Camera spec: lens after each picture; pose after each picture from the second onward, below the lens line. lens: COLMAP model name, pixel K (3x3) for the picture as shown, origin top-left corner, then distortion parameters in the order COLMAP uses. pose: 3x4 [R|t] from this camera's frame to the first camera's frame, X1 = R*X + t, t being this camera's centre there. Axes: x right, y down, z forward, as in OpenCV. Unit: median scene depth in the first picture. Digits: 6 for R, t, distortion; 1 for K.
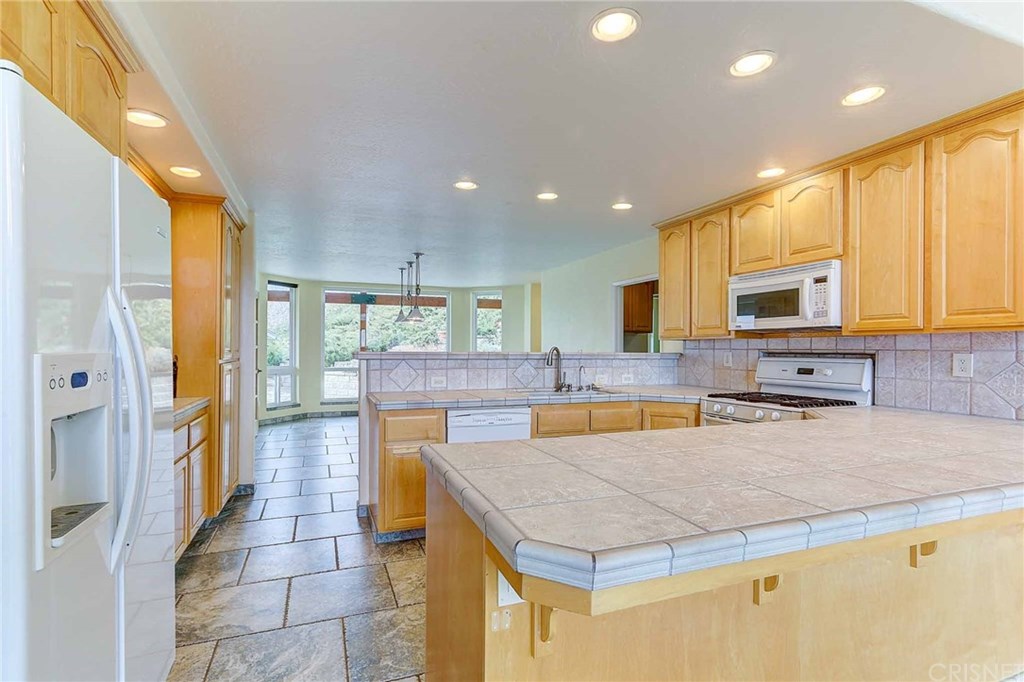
lens RADIAL K [[464.9, 0, 504.8], [0, 464.9, 347.1], [0, 0, 1]] dist [0.000262, 0.000248]
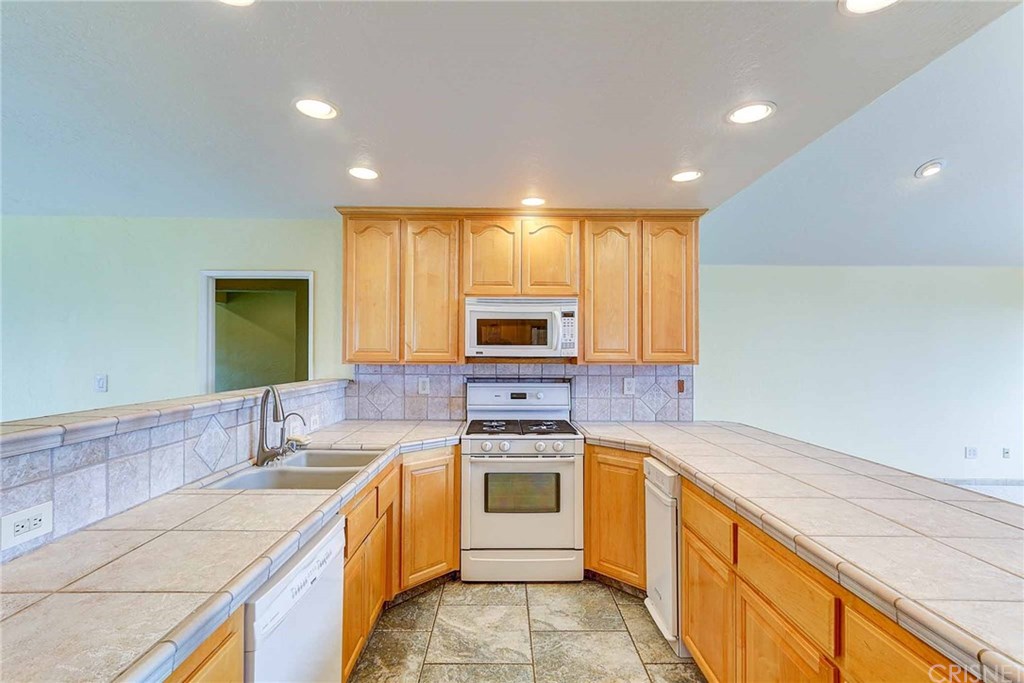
lens RADIAL K [[464.9, 0, 508.5], [0, 464.9, 347.5], [0, 0, 1]] dist [0.000262, 0.000248]
pose [[0.364714, 0.011170, 0.931053, -0.357149], [-0.005549, 0.999936, -0.009823, -0.048806], [-0.931103, -0.001584, 0.364752, 0.653677]]
